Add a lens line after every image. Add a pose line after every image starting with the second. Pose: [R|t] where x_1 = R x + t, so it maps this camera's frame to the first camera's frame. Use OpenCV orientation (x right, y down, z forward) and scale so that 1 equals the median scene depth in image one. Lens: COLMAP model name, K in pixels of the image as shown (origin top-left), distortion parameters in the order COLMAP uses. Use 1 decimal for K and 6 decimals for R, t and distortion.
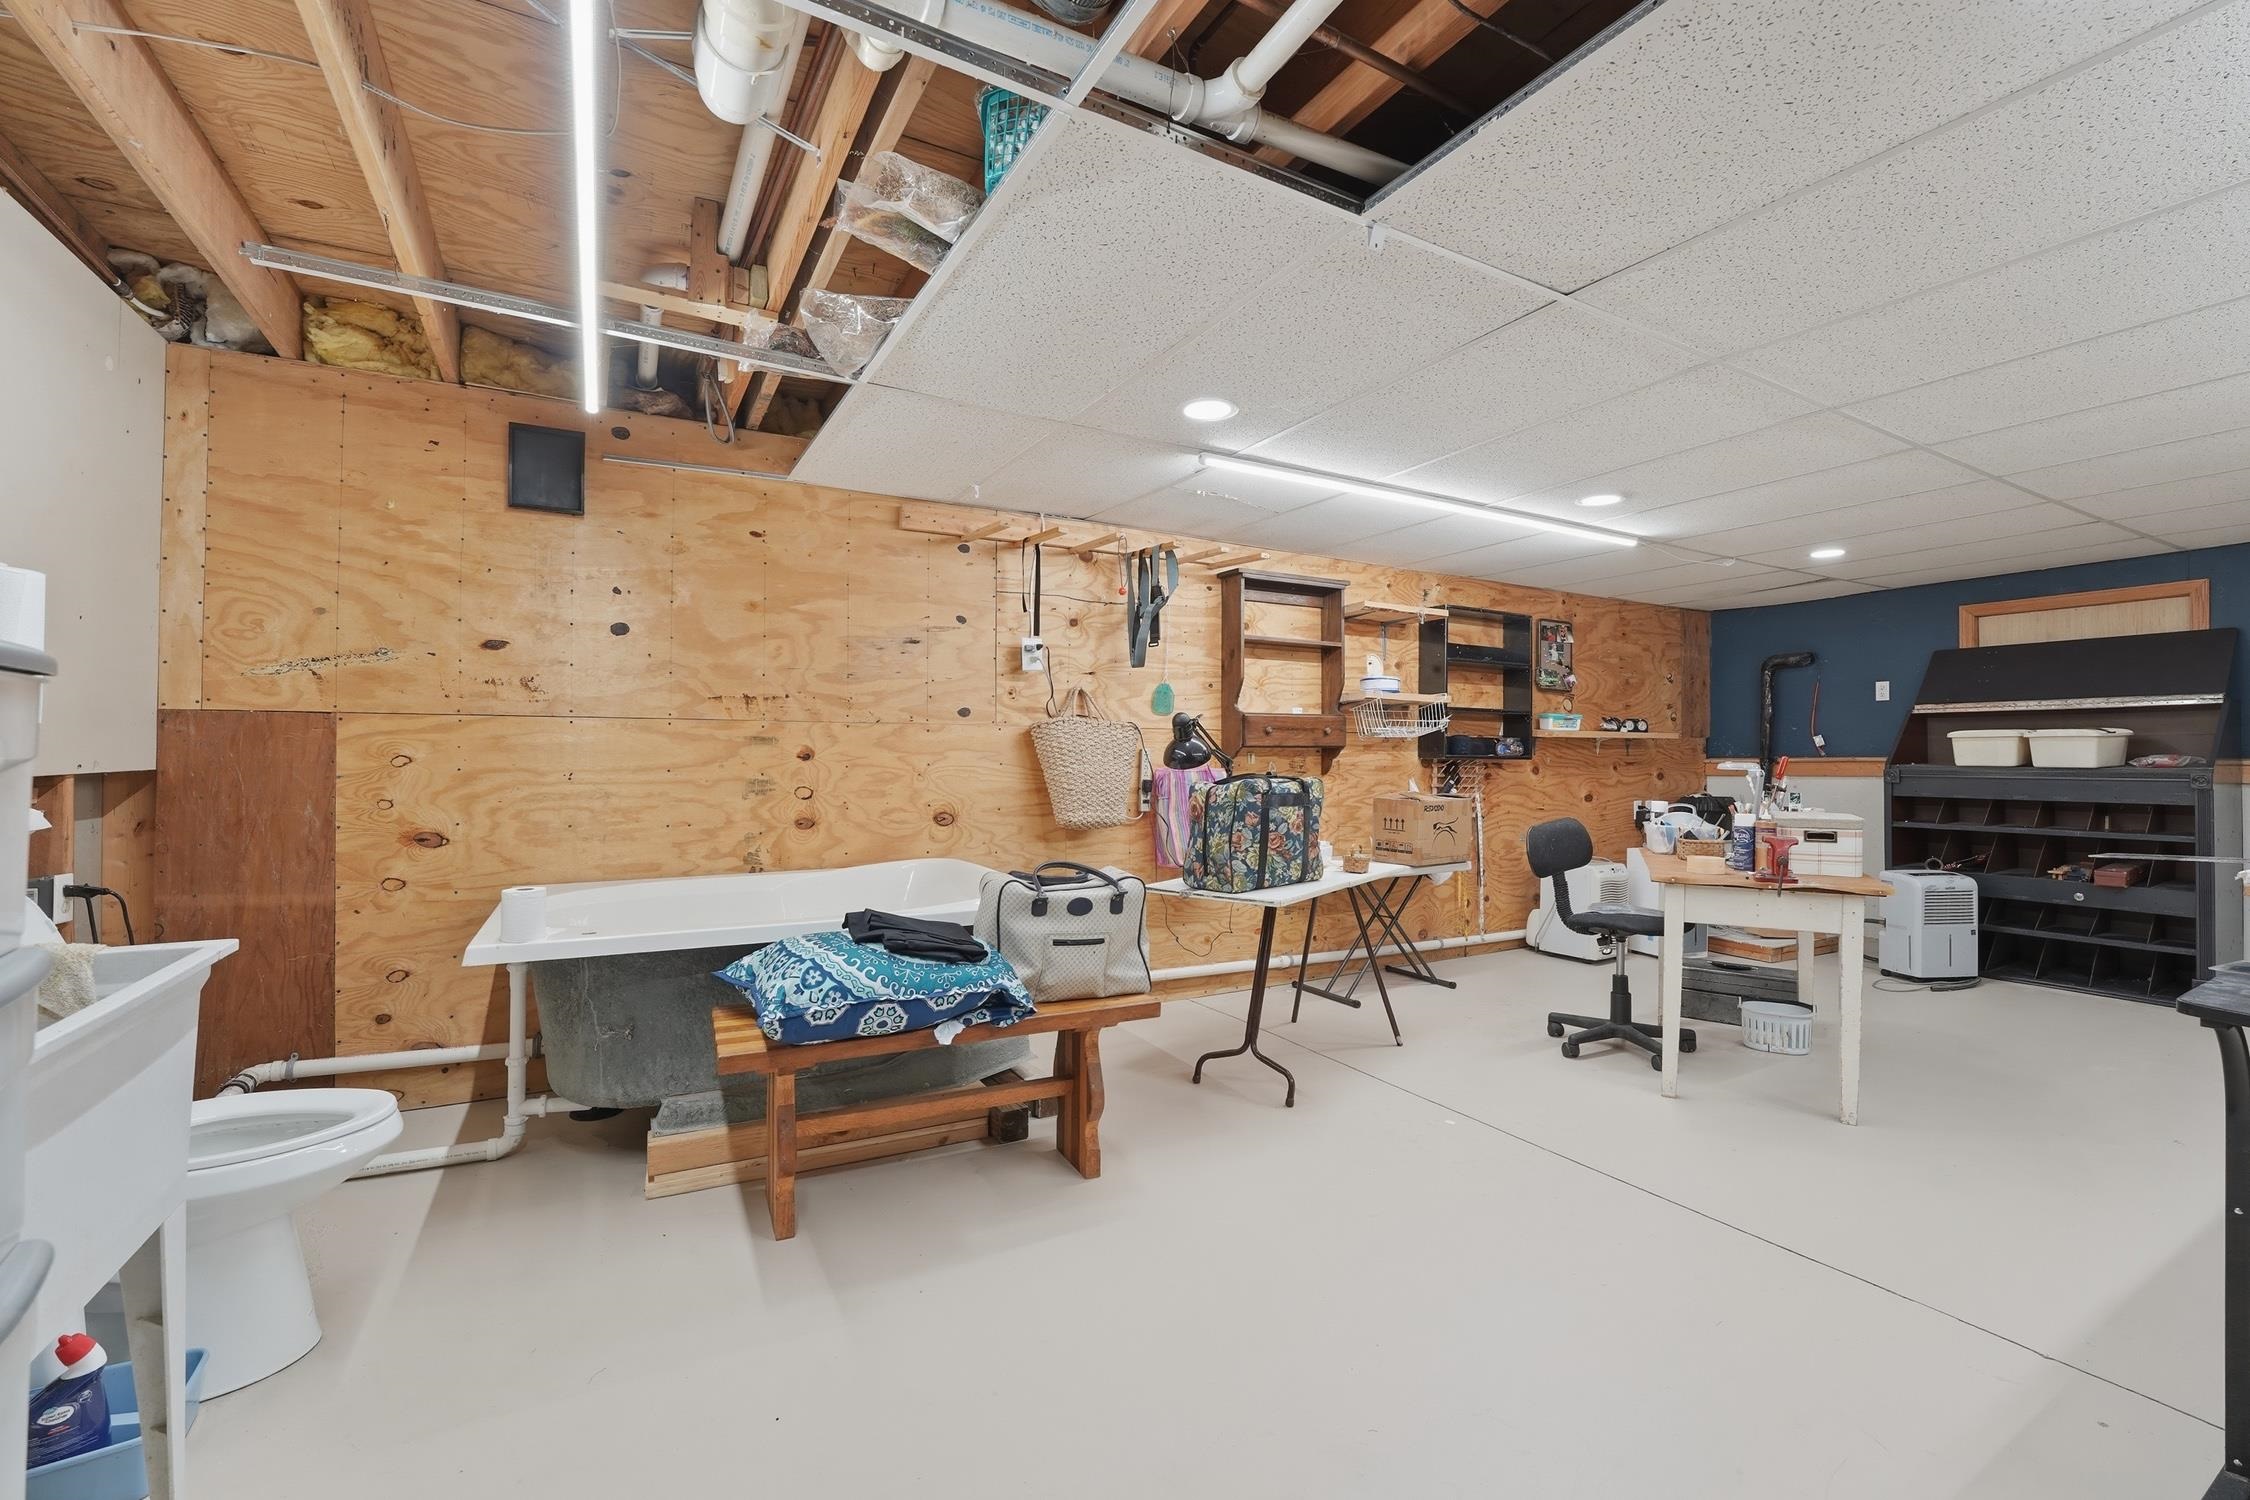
lens RADIAL K [[941.0, 0, 1124.7], [0, 941.0, 742.9], [0, 0, 1]] dist [-0.024222, -0.000283]
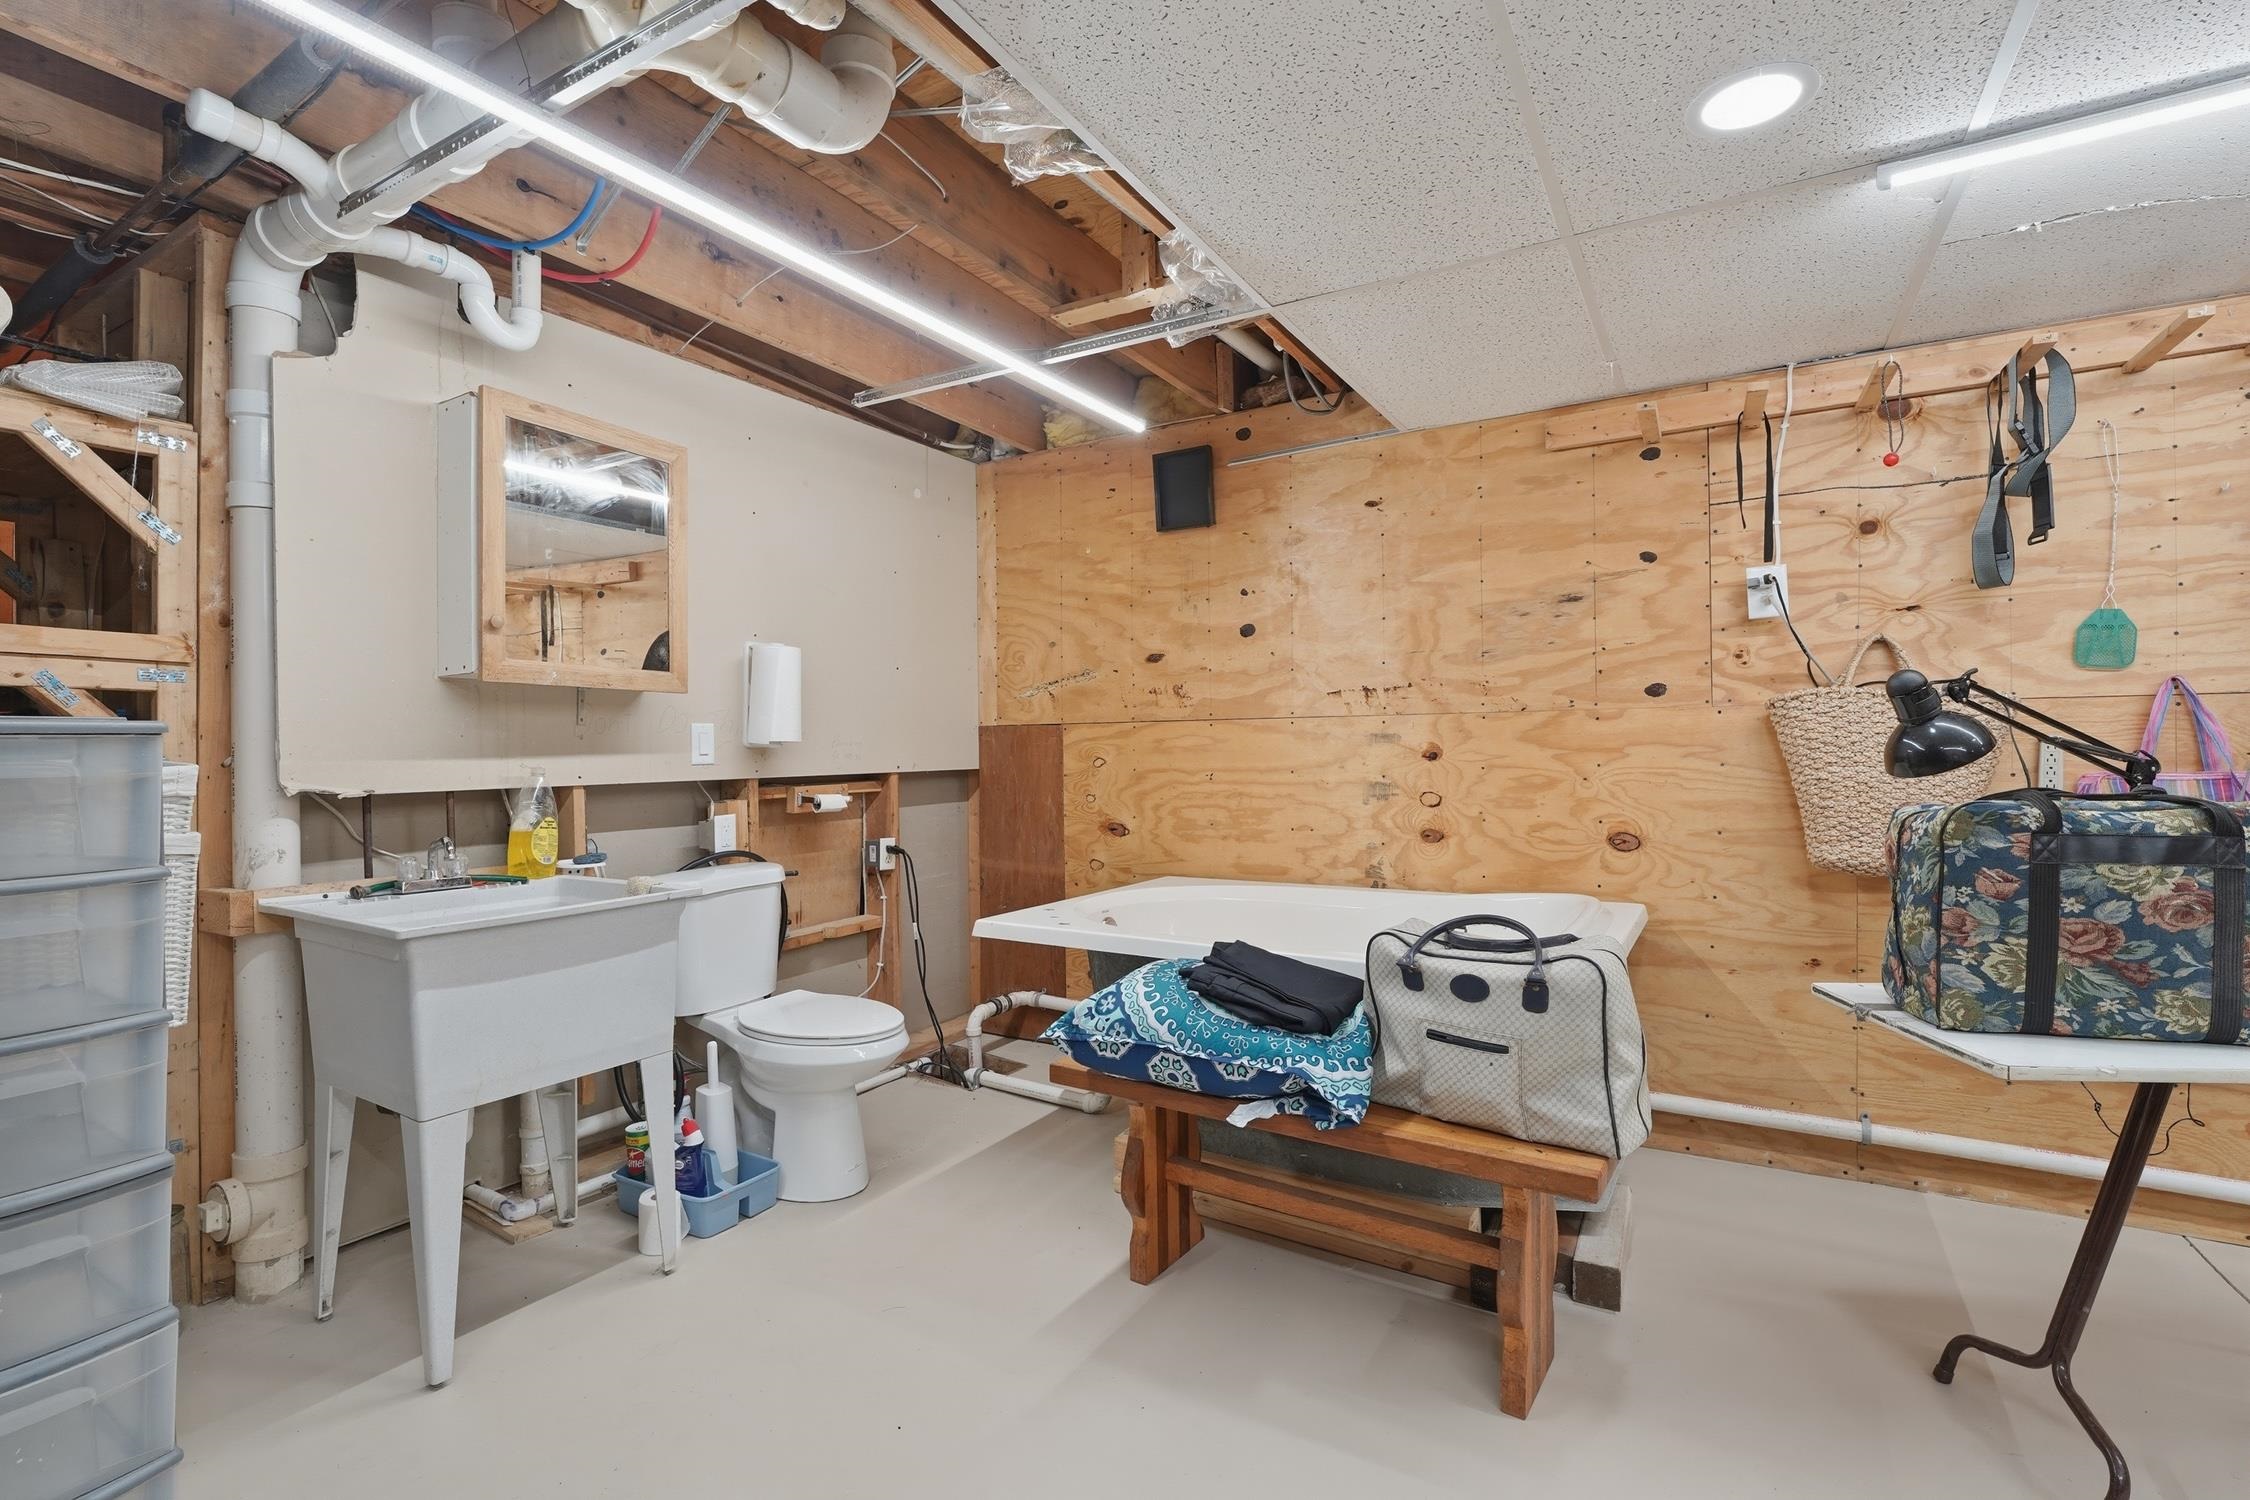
lens RADIAL K [[1022.2, 0, 1127.9], [0, 1022.2, 750.1], [0, 0, 1]] dist [-0.020643, -0.001083]
pose [[0.484872, -0.009471, -0.874534, 0.367633], [0.022655, 0.999742, 0.001733, 0.002101], [0.874292, -0.020652, 0.484962, 0.365909]]
